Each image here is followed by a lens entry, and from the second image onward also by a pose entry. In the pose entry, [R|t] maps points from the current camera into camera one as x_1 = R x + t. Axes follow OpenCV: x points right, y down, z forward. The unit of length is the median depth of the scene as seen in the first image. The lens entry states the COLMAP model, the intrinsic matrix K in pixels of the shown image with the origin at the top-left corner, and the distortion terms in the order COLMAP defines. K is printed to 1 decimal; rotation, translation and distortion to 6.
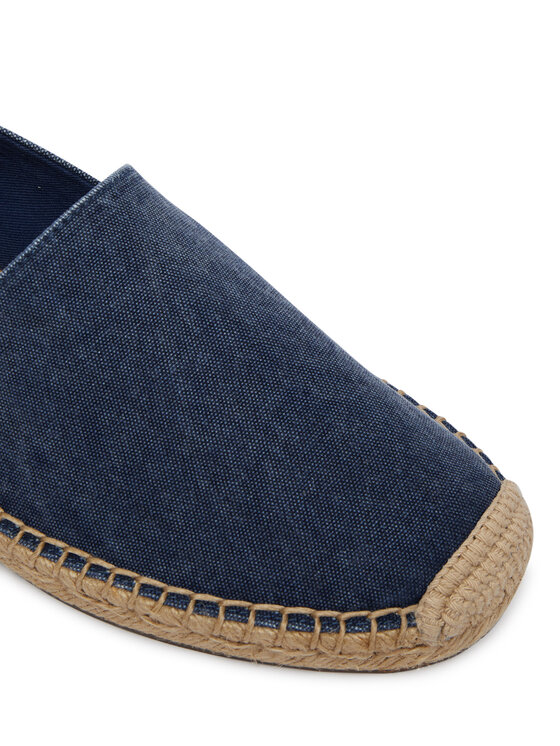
lens RADIAL K [[984.5, 0, 281.6], [0, 984.5, 372.5], [0, 0, 1]] dist [-0.010412, 0.000000]
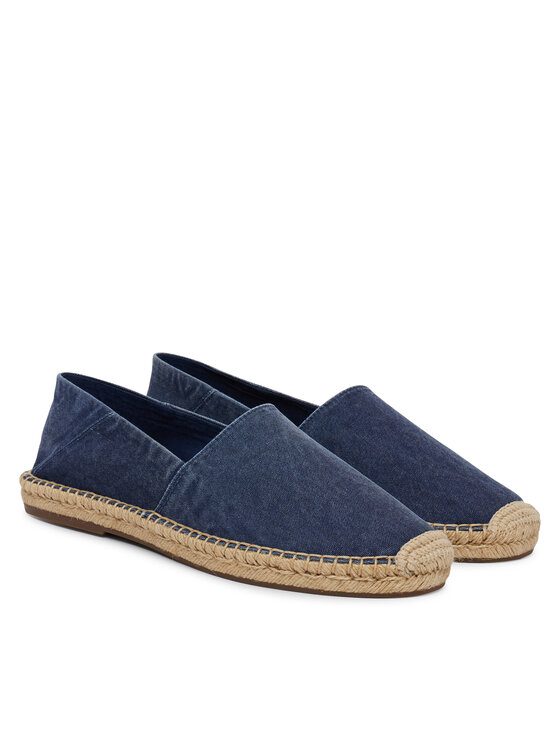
lens RADIAL K [[1576.4, 0, 279.4], [0, 1576.4, 372.5], [0, 0, 1]] dist [-0.507415, 0.000000]
pose [[0.994914, -0.001585, -0.100719, 0.228855], [-0.052046, 0.847987, -0.527455, 1.742853], [0.086245, 0.530014, 0.843592, -2.208205]]
